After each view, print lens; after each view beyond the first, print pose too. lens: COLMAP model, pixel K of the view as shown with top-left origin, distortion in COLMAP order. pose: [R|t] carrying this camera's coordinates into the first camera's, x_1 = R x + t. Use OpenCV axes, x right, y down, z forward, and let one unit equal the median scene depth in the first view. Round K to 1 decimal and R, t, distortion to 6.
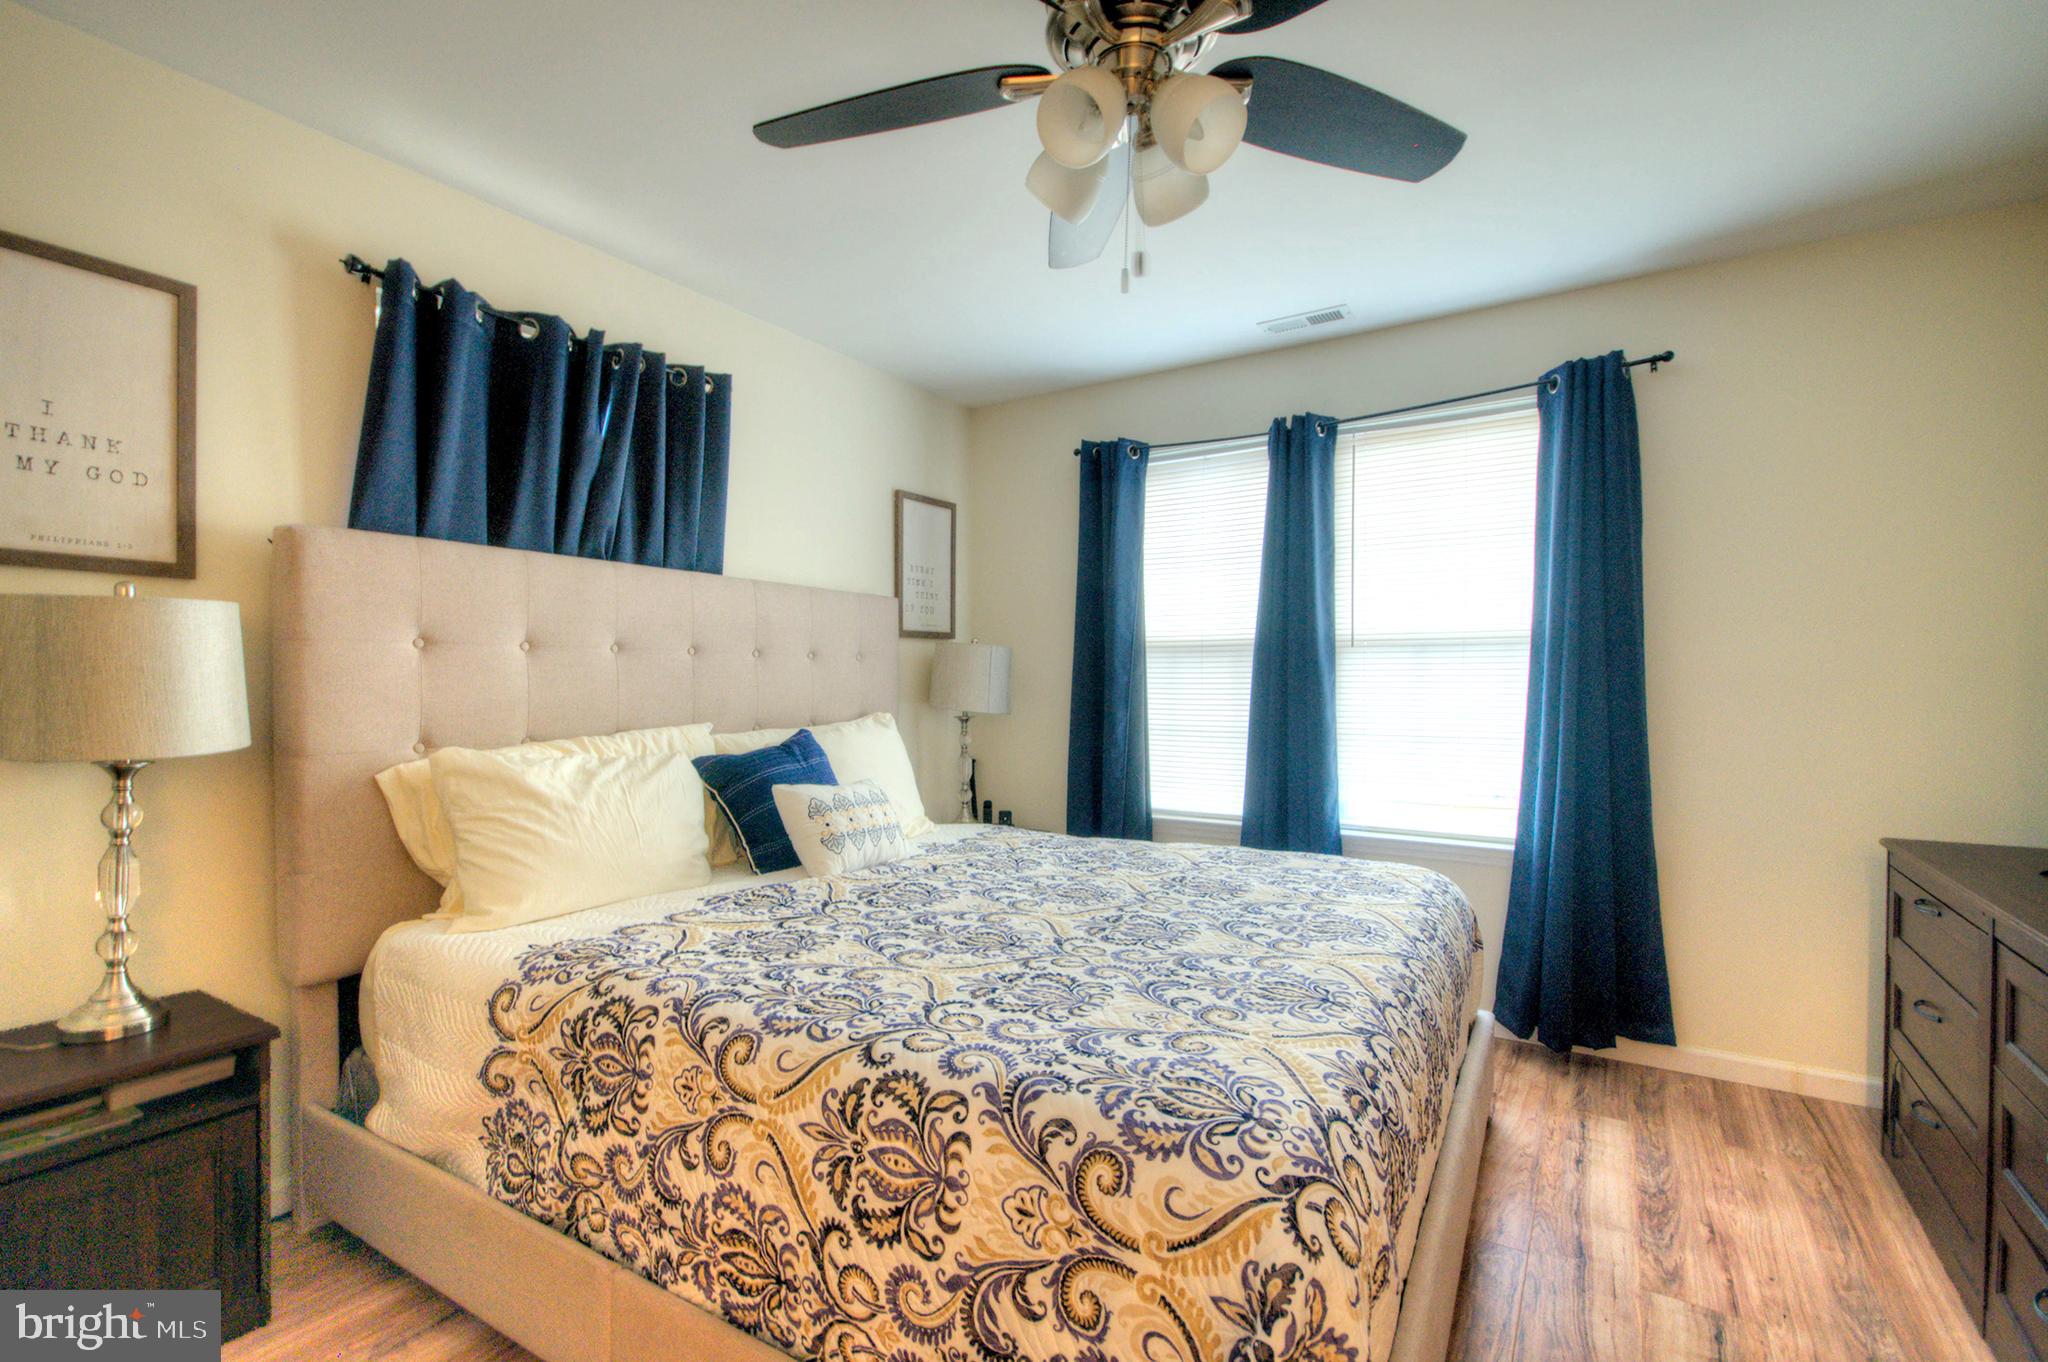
lens RADIAL K [[915.5, 0, 1018.3], [0, 915.5, 689.5], [0, 0, 1]] dist [-0.000926, -0.000012]
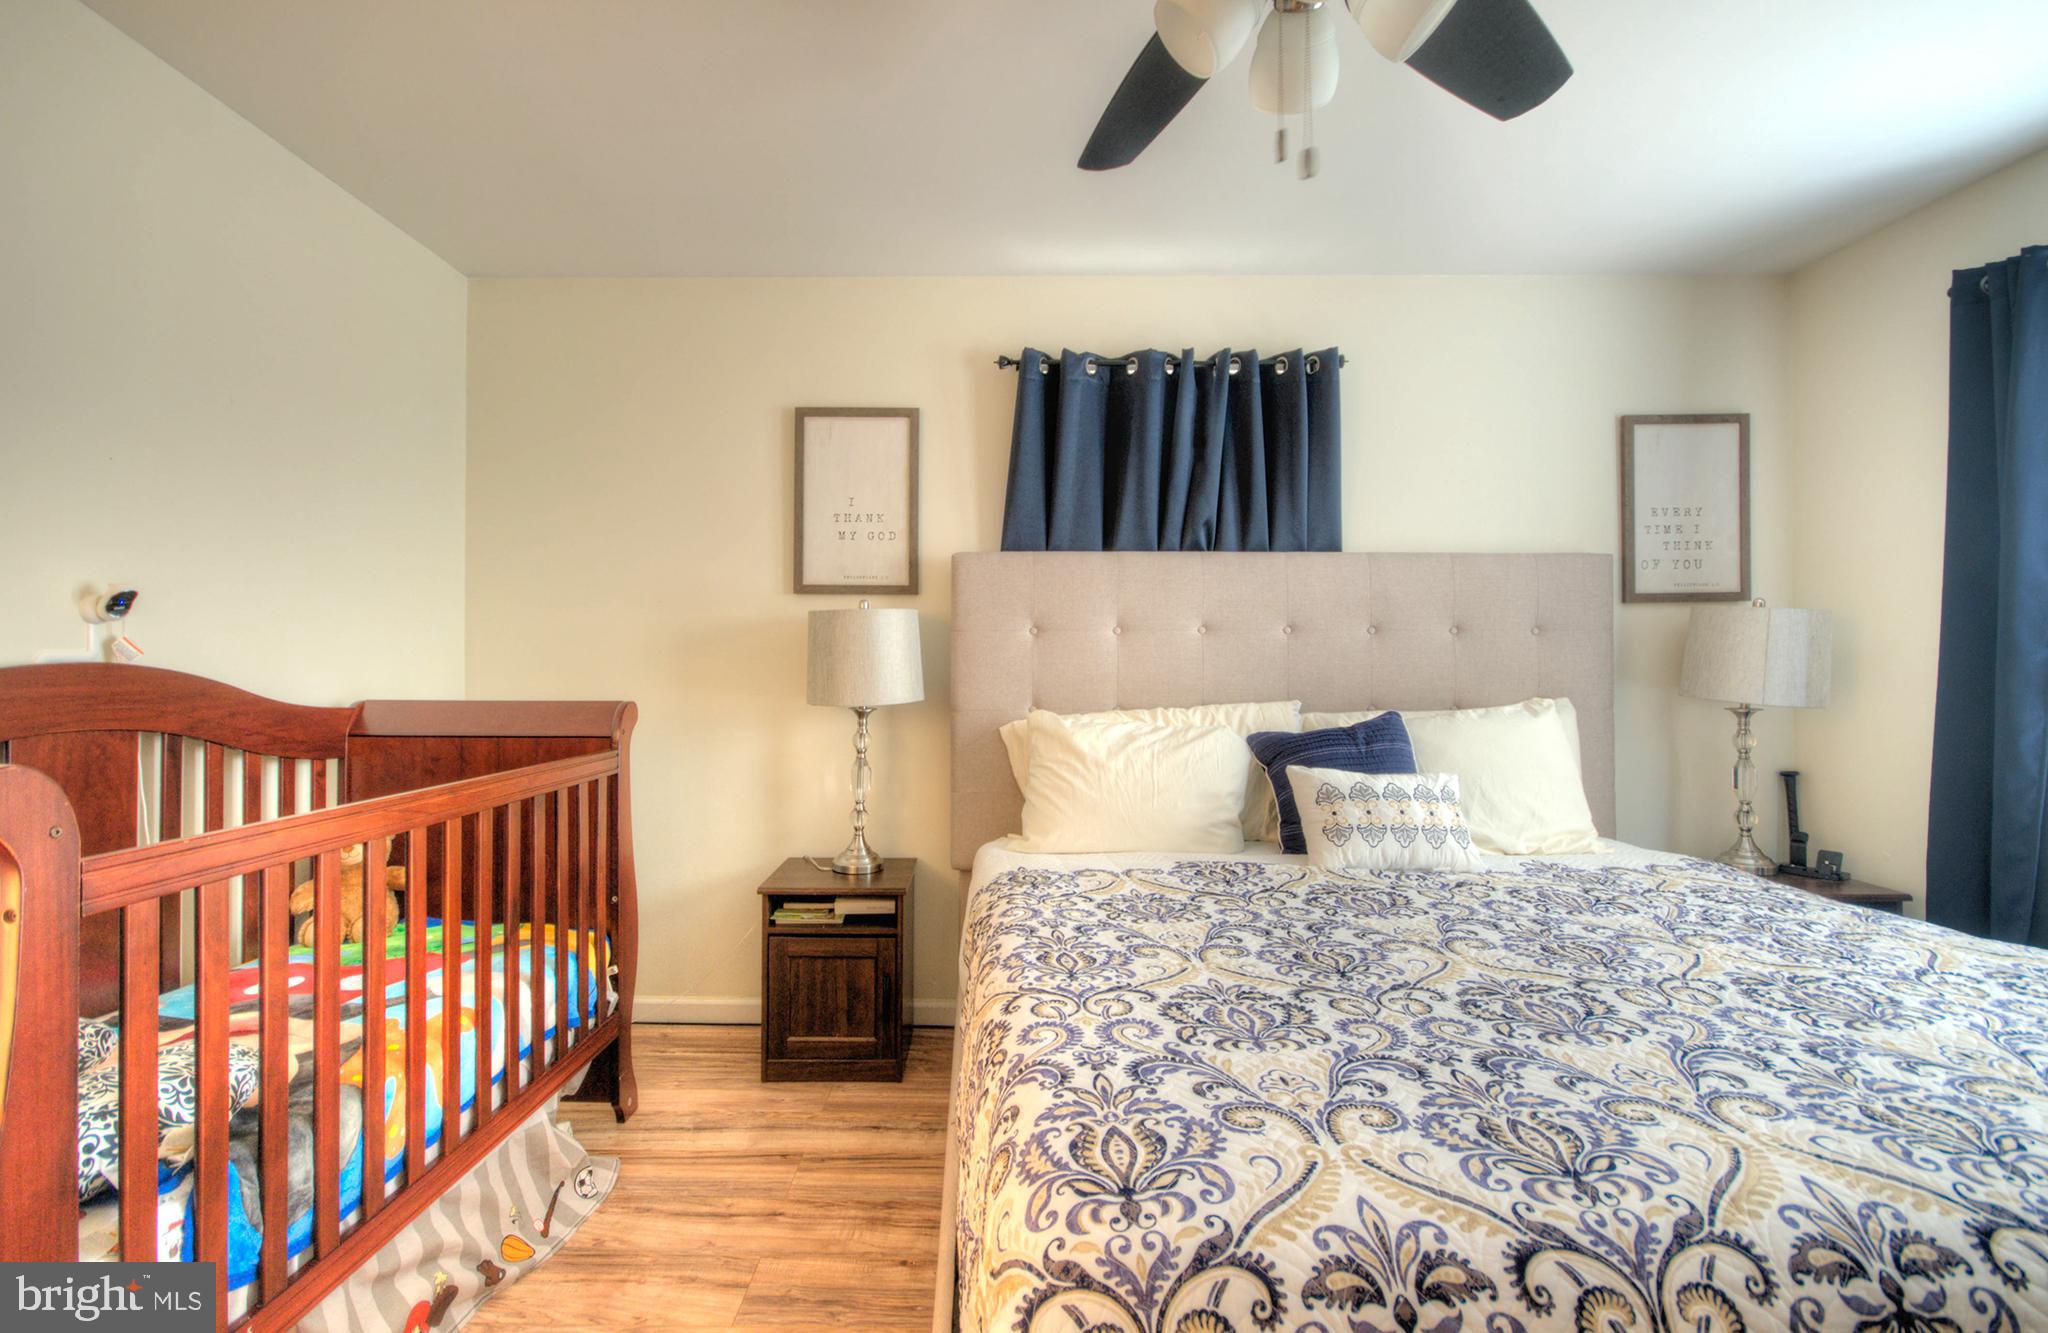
lens RADIAL K [[946.6, 0, 1041.3], [0, 946.6, 650.1], [0, 0, 1]] dist [-0.000228, 0.000013]
pose [[0.546500, -0.010602, -0.837392, 0.571195], [-0.007246, 0.999823, -0.017387, 0.001125], [0.837427, 0.015570, 0.546327, 0.294117]]
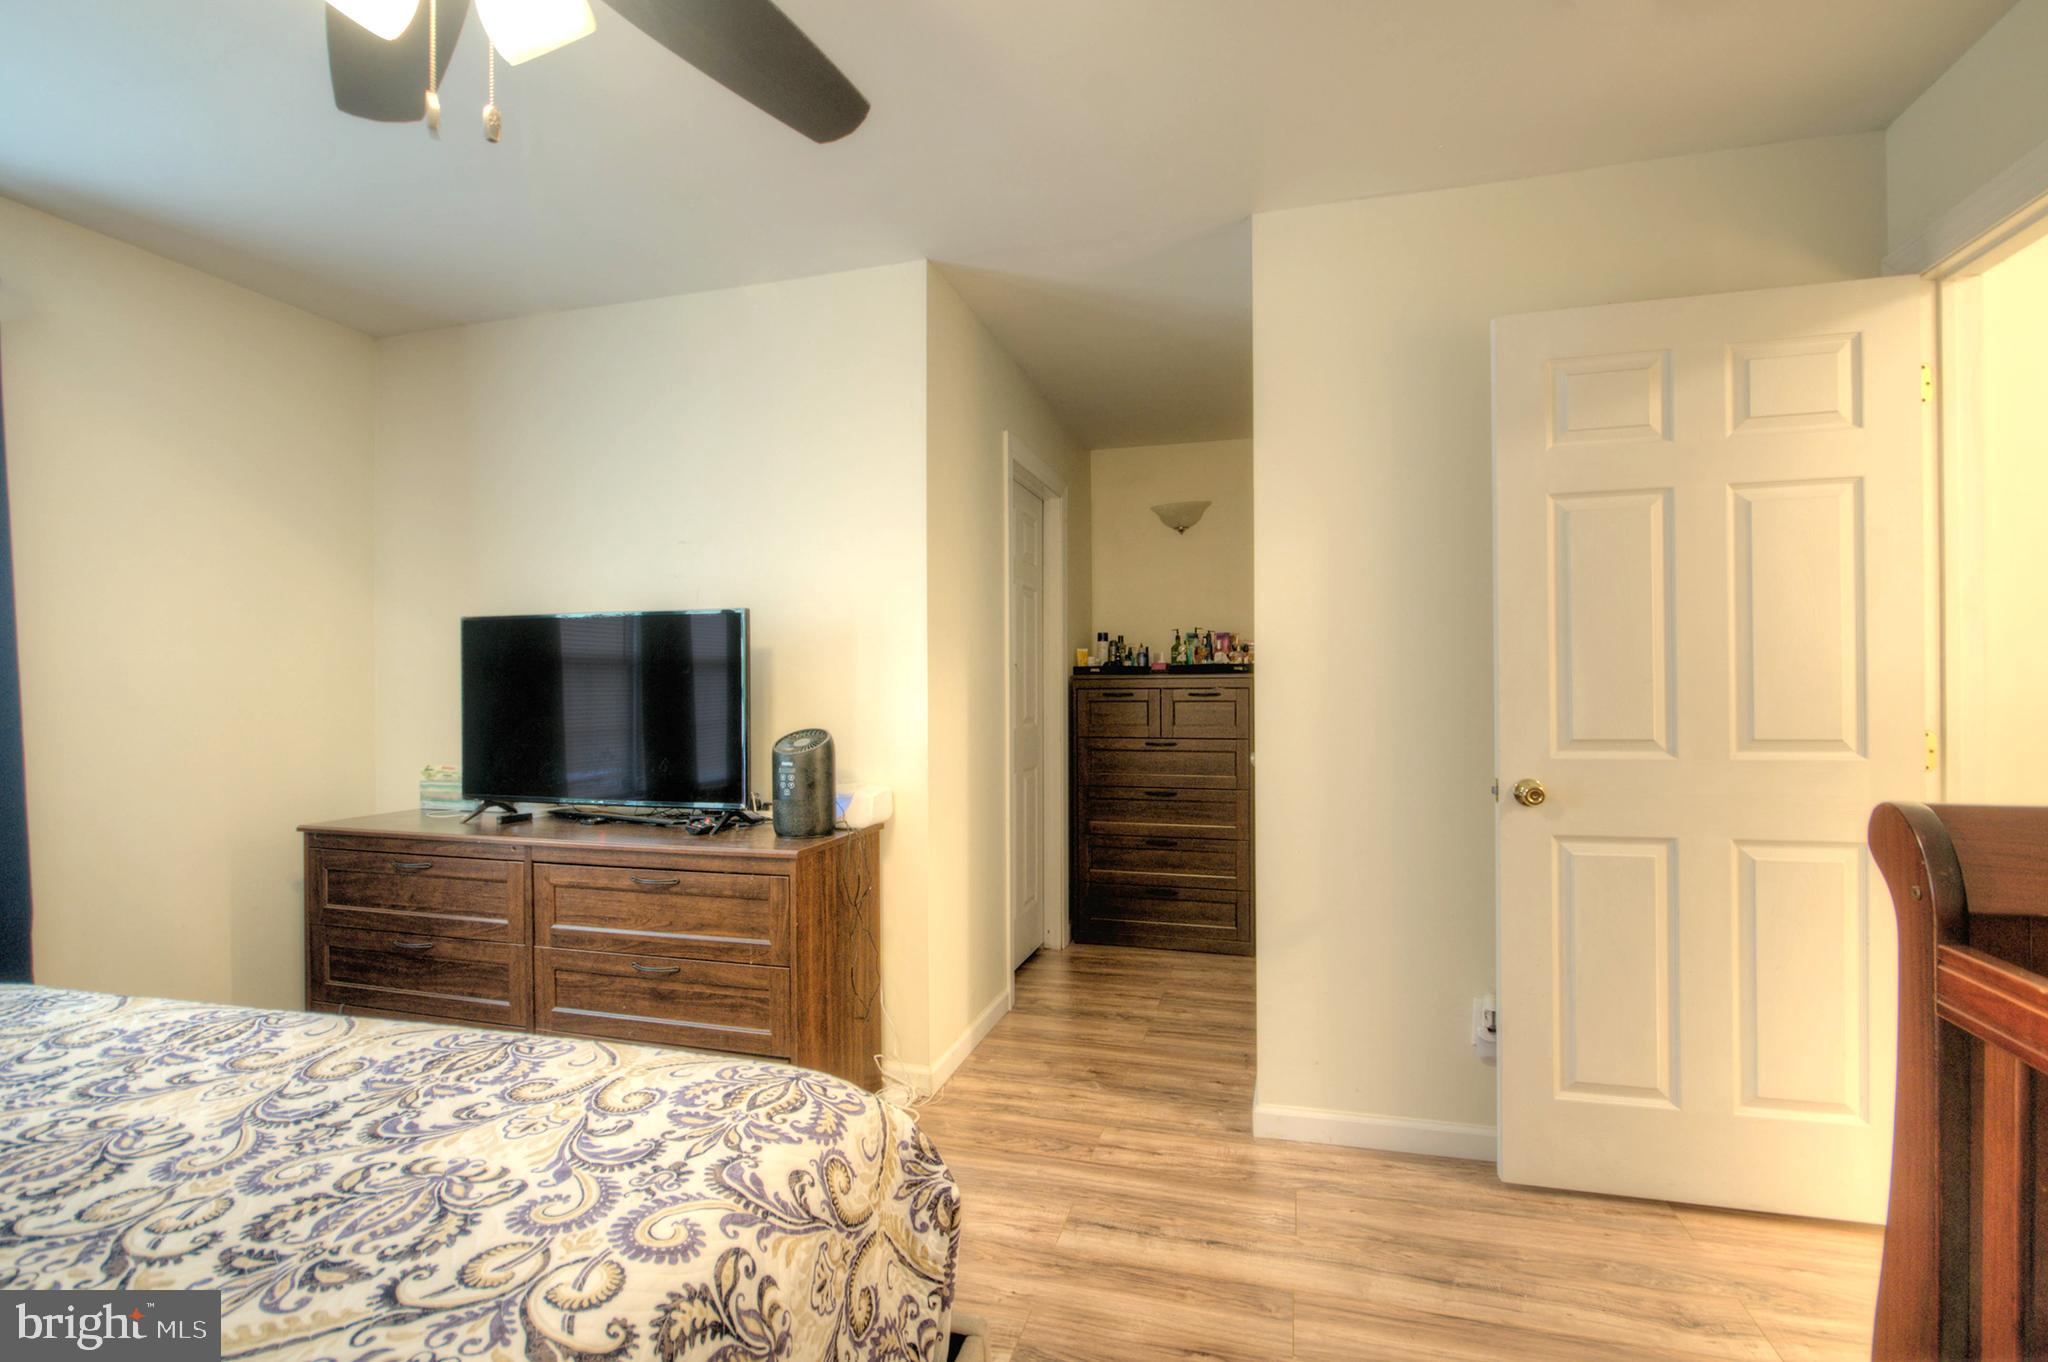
lens RADIAL K [[915.5, 0, 1018.3], [0, 915.5, 689.5], [0, 0, 1]] dist [-0.000926, -0.000012]
pose [[-0.270250, -0.001453, 0.962789, -0.538697], [0.011210, 0.999926, 0.004655, 0.002567], [-0.962725, 0.012051, -0.270214, 0.645135]]
